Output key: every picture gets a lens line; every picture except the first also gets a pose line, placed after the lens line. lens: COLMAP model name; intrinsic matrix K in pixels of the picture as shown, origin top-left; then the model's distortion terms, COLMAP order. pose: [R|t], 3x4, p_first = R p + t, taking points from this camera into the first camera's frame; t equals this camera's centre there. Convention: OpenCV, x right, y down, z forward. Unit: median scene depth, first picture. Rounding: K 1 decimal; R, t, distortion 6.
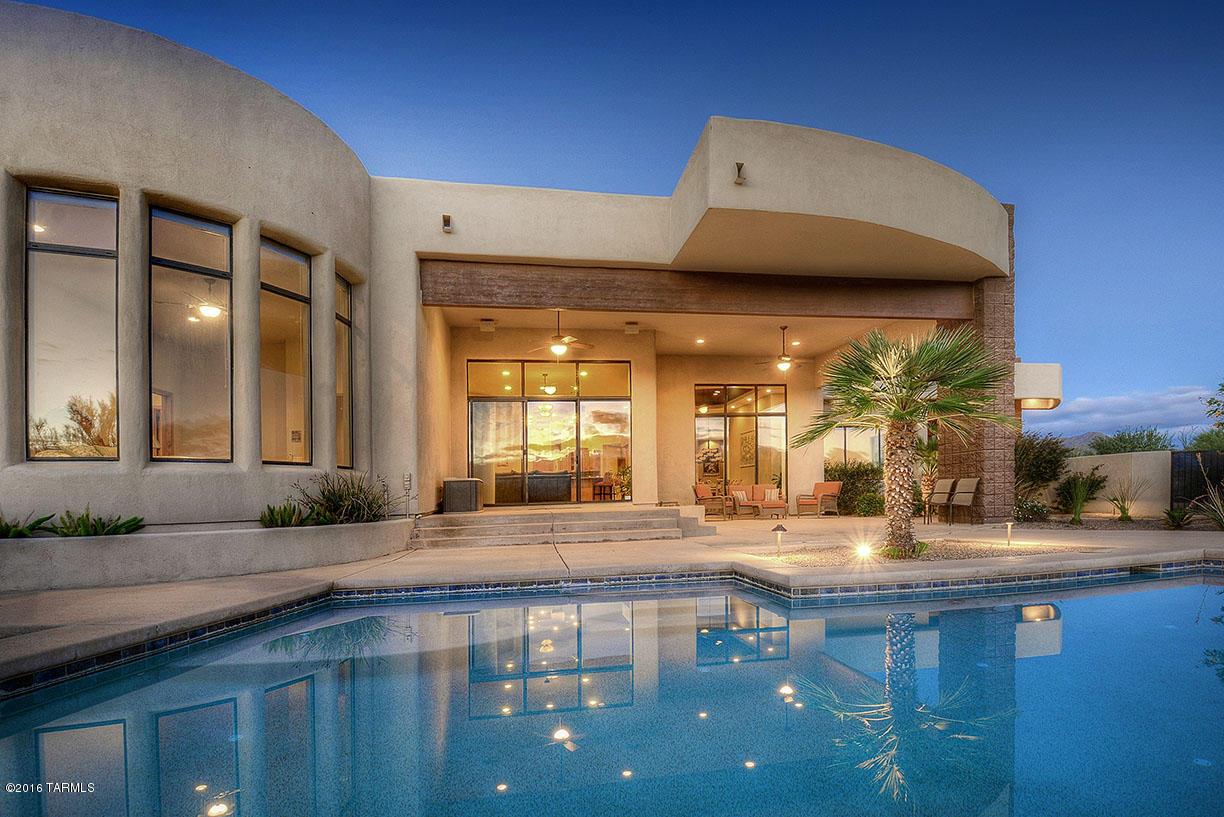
lens RADIAL K [[630.0, 0, 551.3], [0, 630.0, 497.5], [0, 0, 1]] dist [-0.011667, -0.001703]
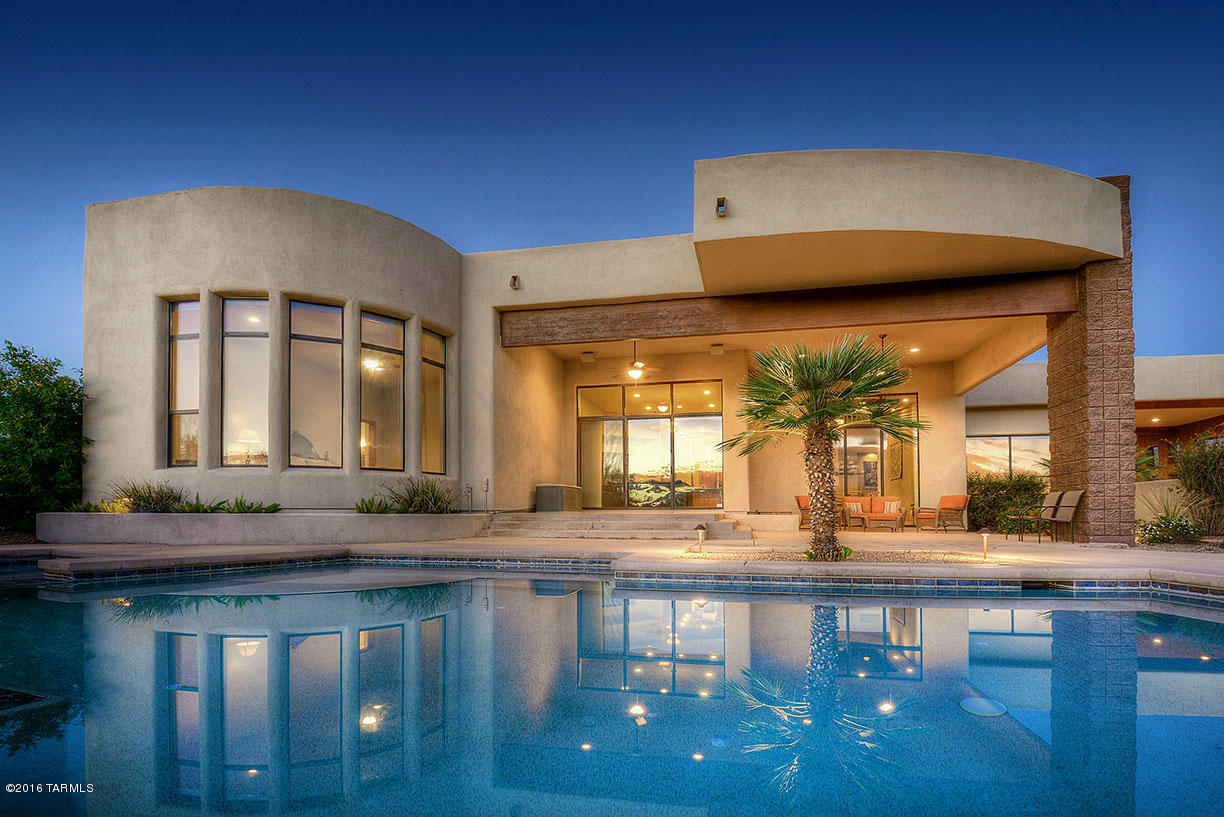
lens RADIAL K [[552.4, 0, 520.8], [0, 552.4, 498.6], [0, 0, 1]] dist [0.002379, -0.008123]
pose [[0.922011, 0.022754, -0.386496, 0.294451], [-0.027780, 0.999586, -0.007425, 0.009252], [0.386167, 0.017583, 0.922261, -0.016644]]
